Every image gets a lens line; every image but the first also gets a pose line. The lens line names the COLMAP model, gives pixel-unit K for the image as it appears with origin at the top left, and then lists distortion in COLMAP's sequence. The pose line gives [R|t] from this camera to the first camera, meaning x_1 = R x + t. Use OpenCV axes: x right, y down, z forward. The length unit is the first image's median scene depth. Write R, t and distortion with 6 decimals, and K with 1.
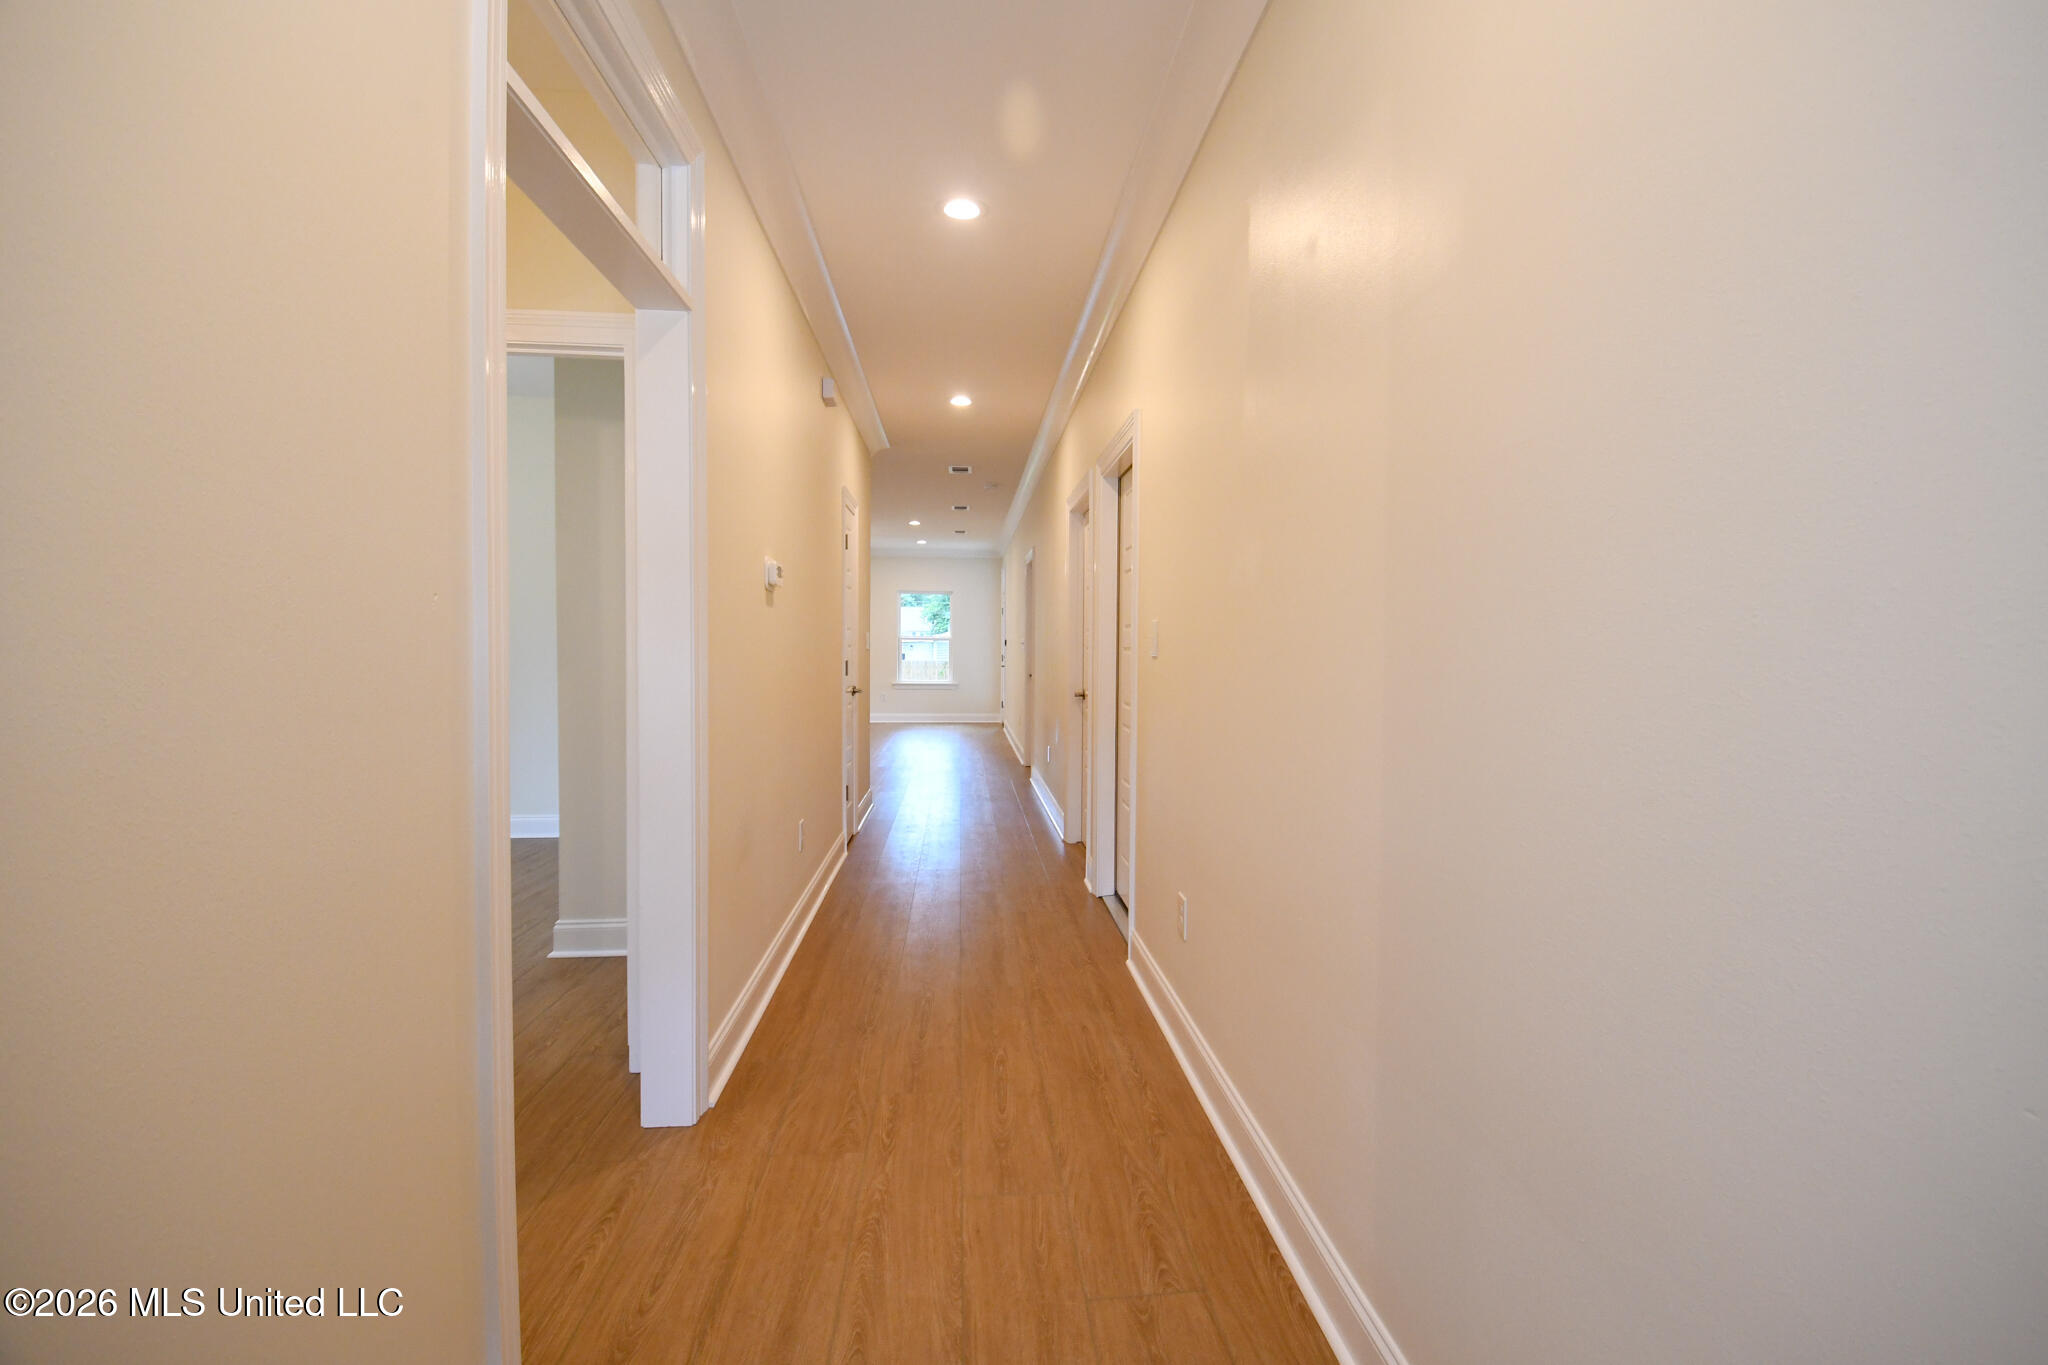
lens RADIAL K [[906.9, 0, 1045.6], [0, 906.9, 673.7], [0, 0, 1]] dist [0.020497, -0.027060]
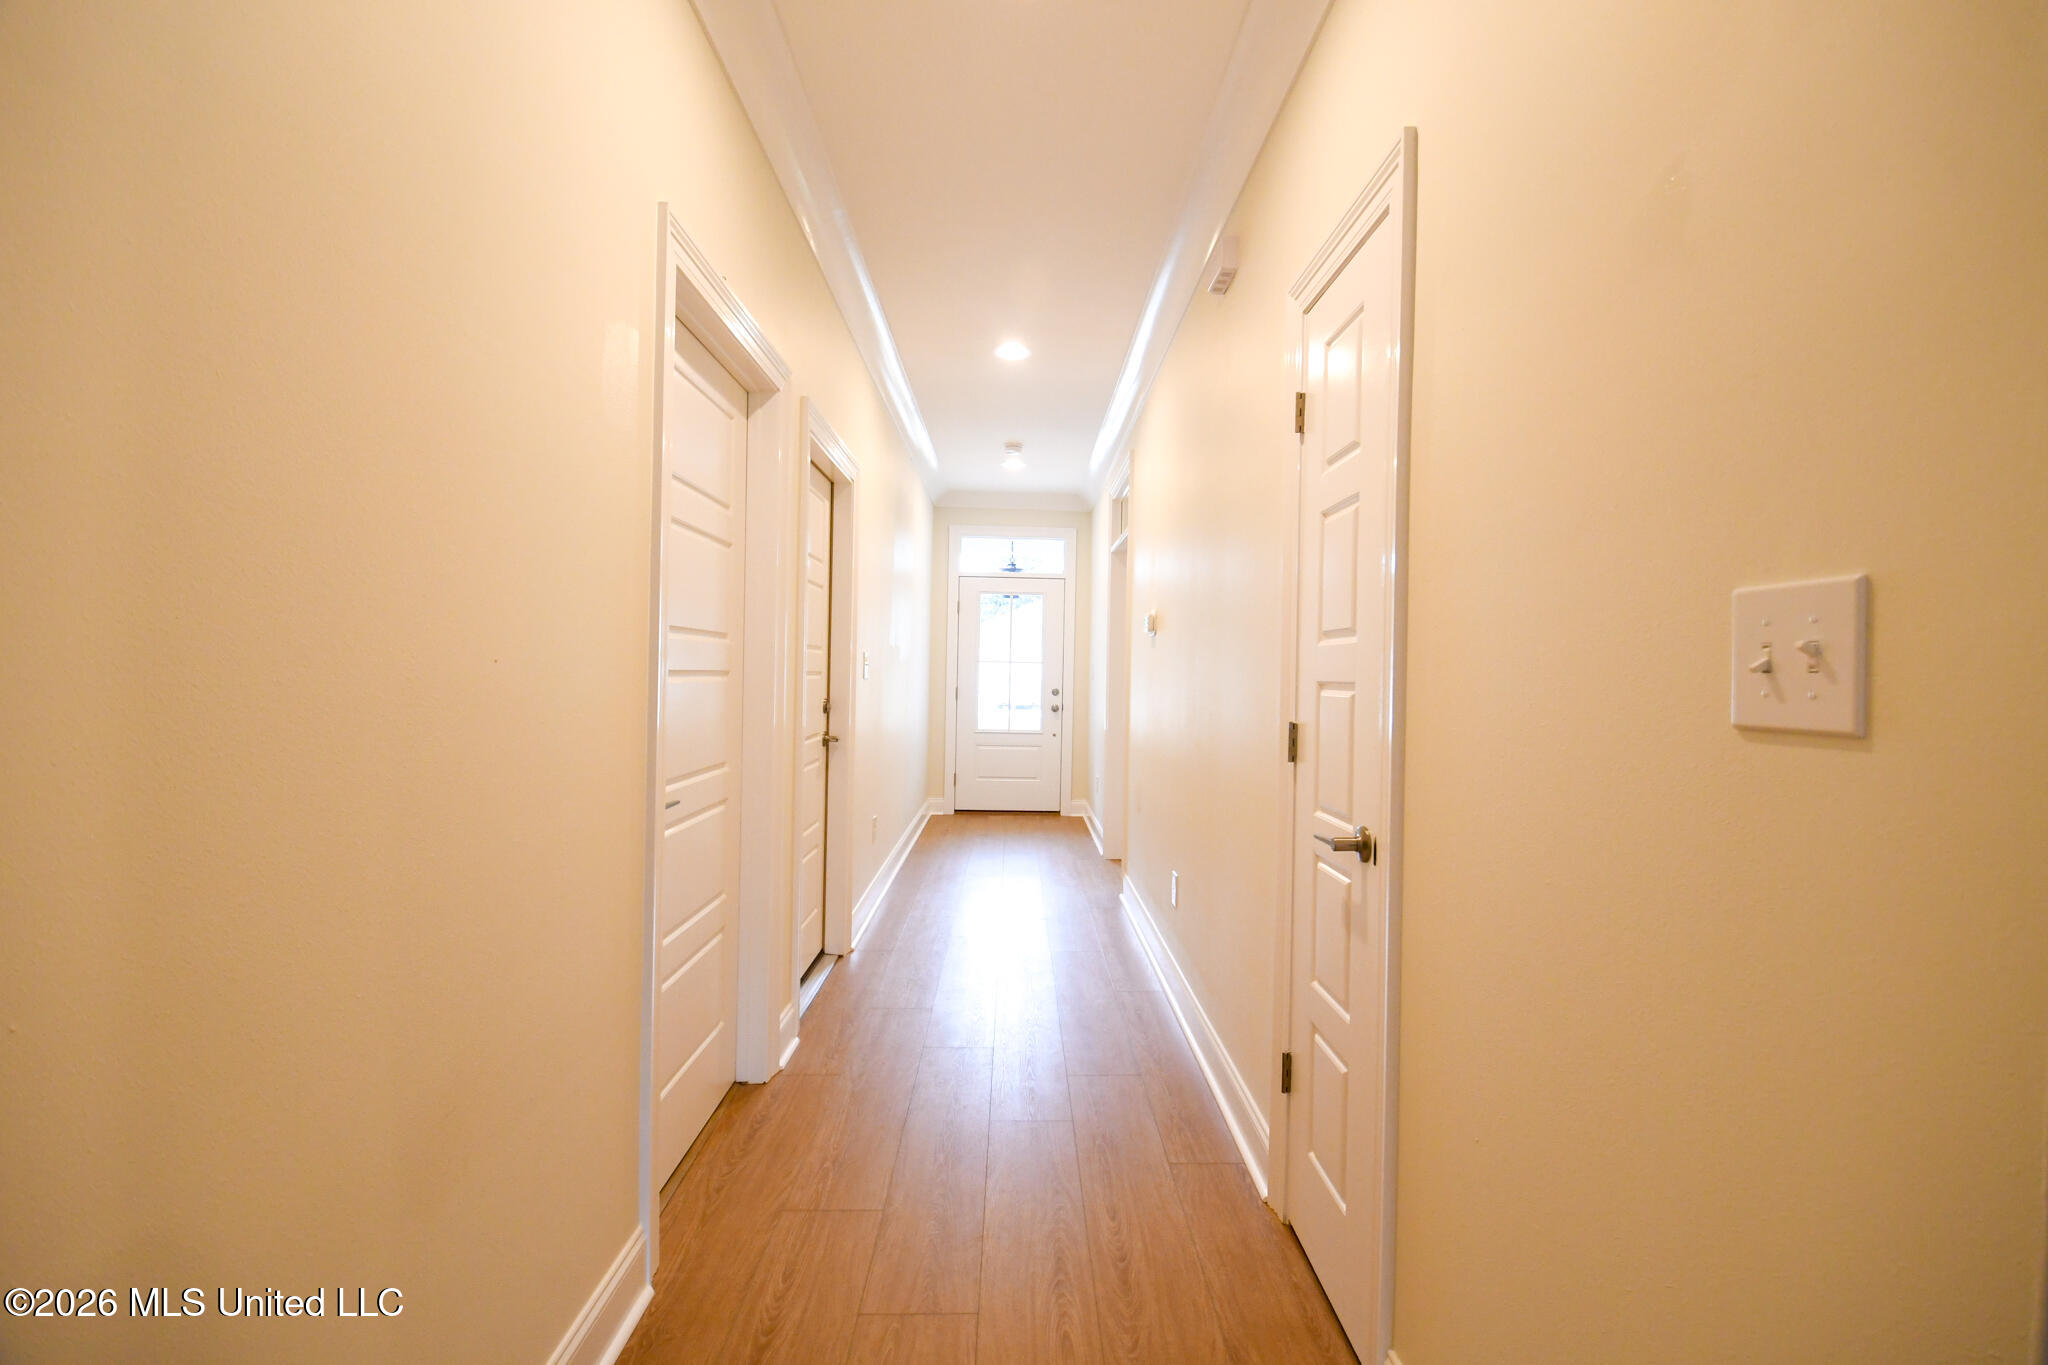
lens RADIAL K [[906.9, 0, 1045.6], [0, 906.9, 673.7], [0, 0, 1]] dist [0.020497, -0.027060]
pose [[0.998938, 0.013878, -0.043927, -0.041056], [-0.015165, 0.999461, -0.029105, -0.012494], [0.043500, 0.029740, 0.998611, 0.442836]]
